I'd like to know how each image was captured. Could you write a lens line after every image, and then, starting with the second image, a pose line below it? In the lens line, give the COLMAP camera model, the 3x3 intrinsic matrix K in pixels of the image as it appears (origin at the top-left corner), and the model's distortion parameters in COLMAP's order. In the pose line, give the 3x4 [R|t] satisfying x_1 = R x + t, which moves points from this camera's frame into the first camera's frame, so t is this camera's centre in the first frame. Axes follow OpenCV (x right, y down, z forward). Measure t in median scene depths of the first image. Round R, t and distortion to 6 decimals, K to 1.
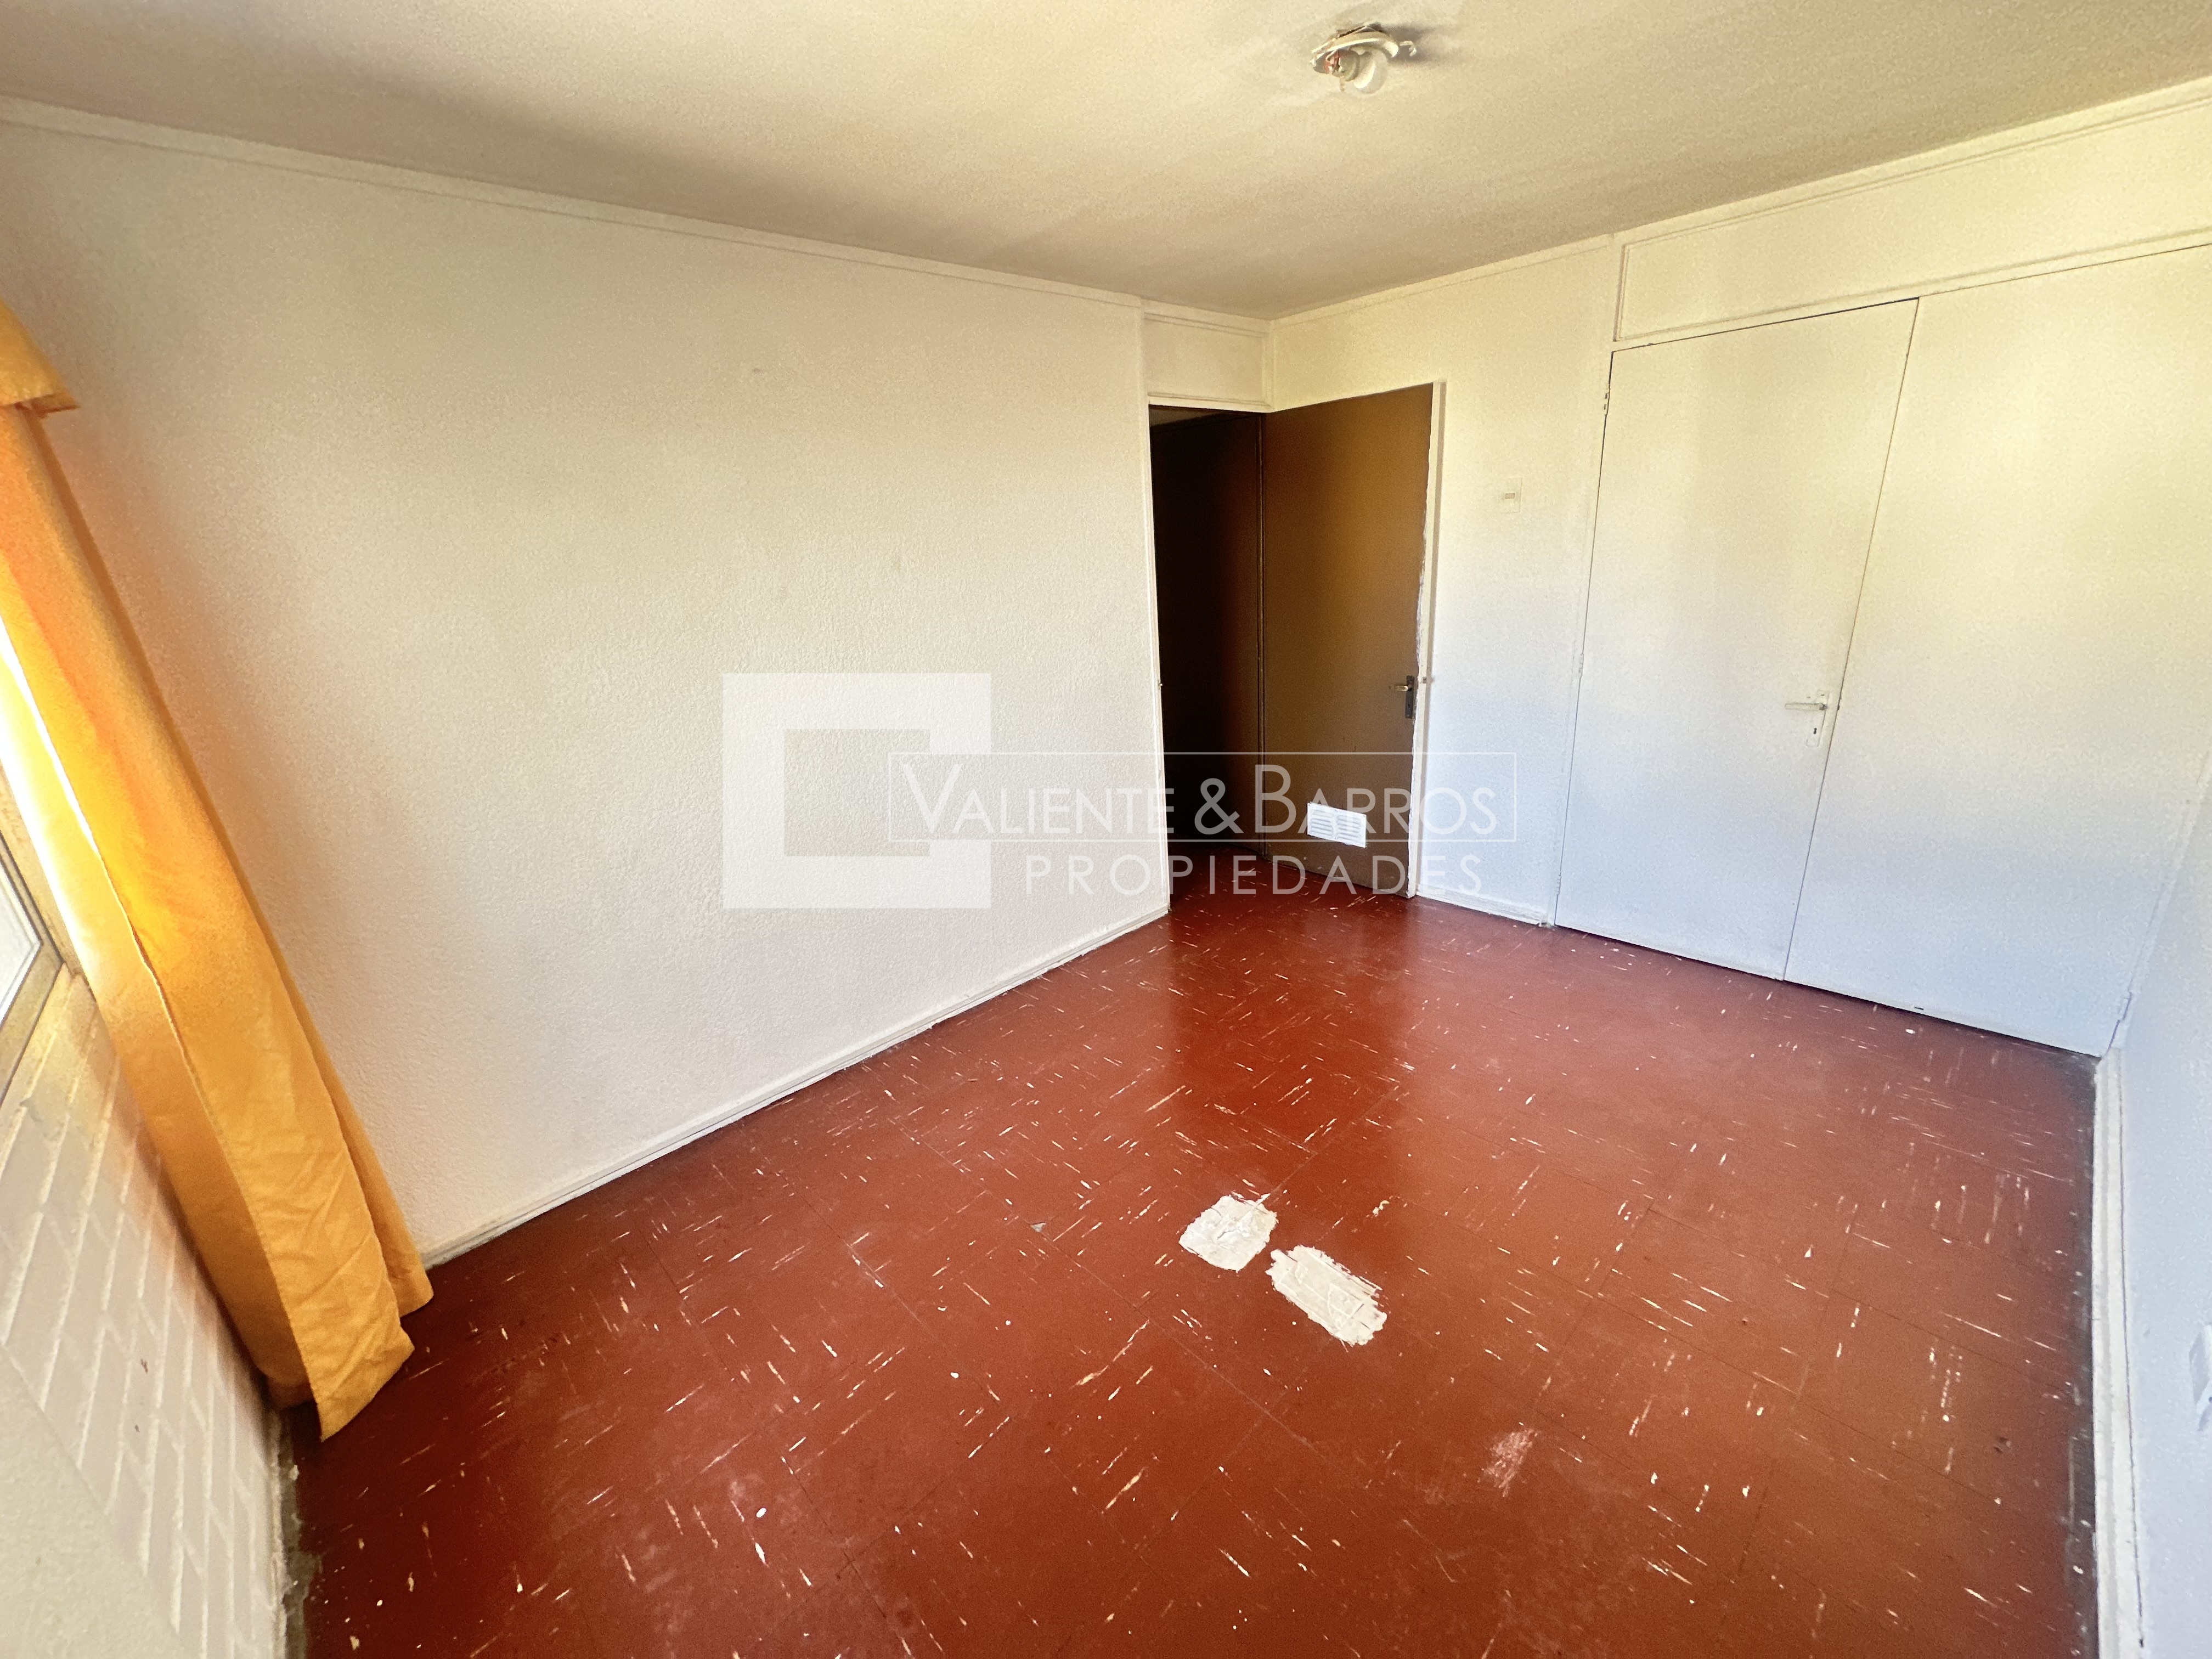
lens RADIAL K [[878.2, 0, 1102.4], [0, 878.2, 827.7], [0, 0, 1]] dist [-0.002266, 0.000575]
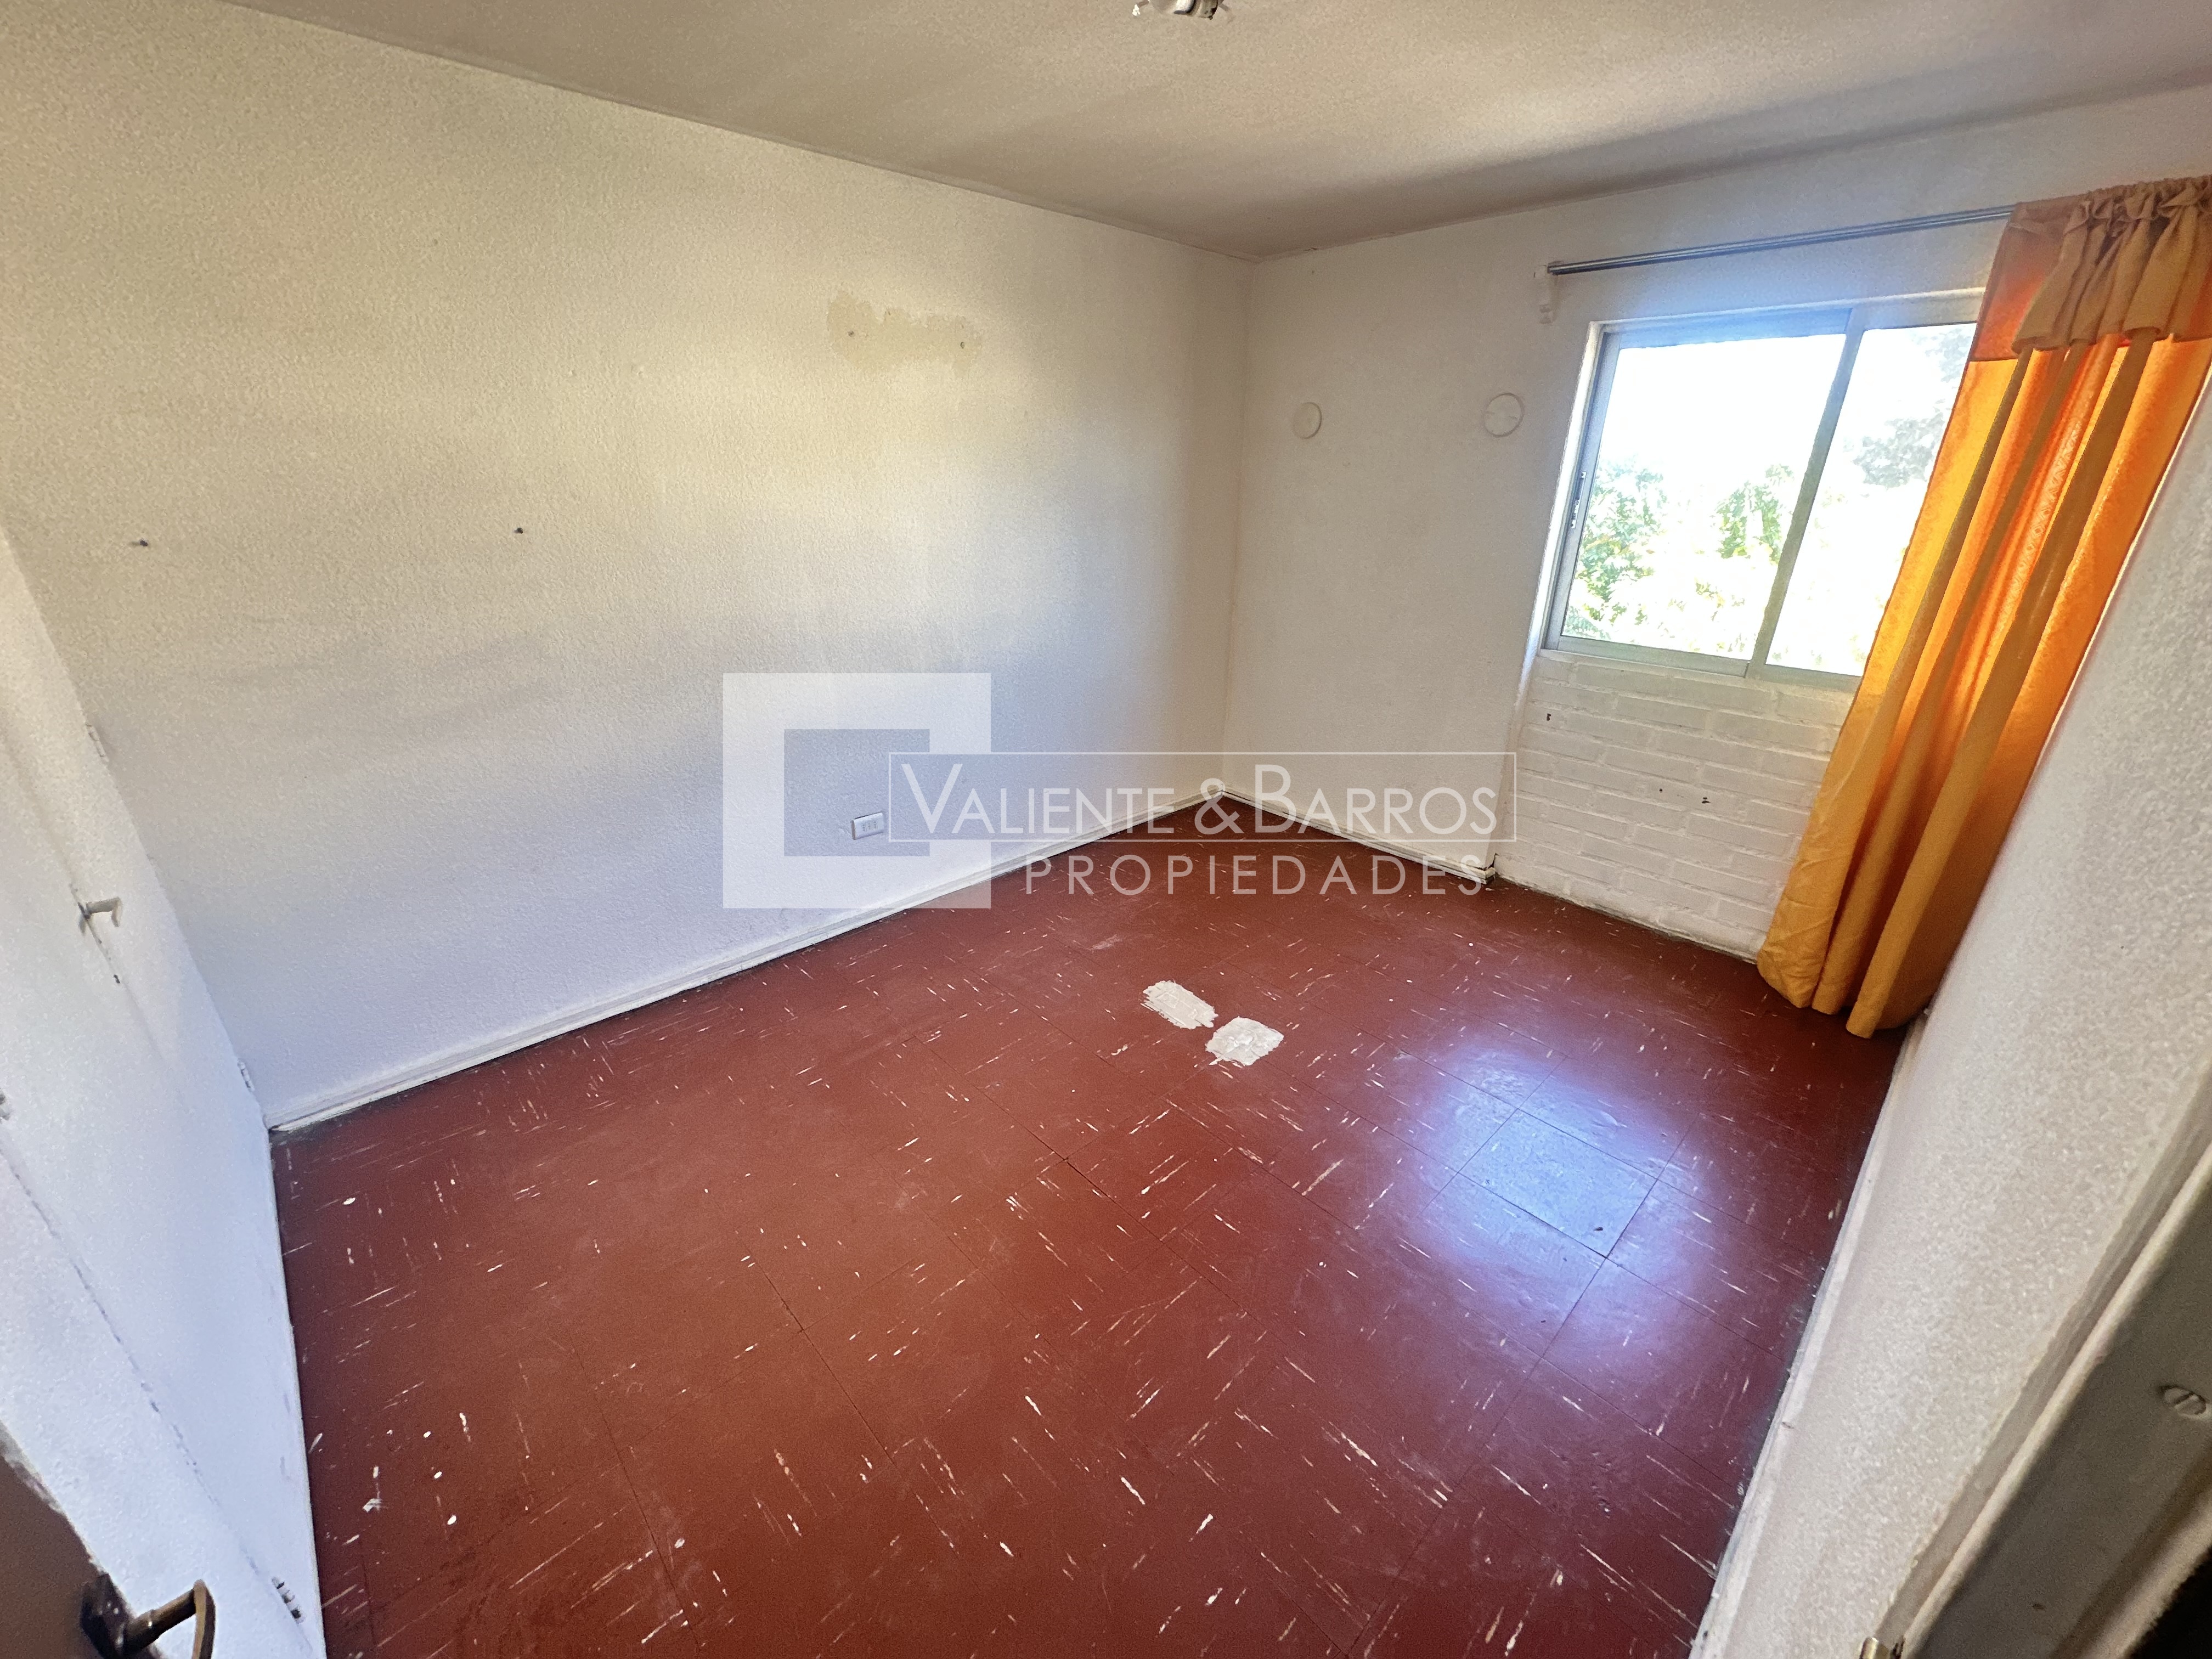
lens RADIAL K [[878.2, 0, 1102.4], [0, 878.2, 827.7], [0, 0, 1]] dist [-0.002266, 0.000575]
pose [[-0.998666, 0.043928, 0.027155, 0.312858], [0.050992, 0.755505, 0.653156, -0.630637], [0.008176, 0.653669, -0.756737, 1.822442]]
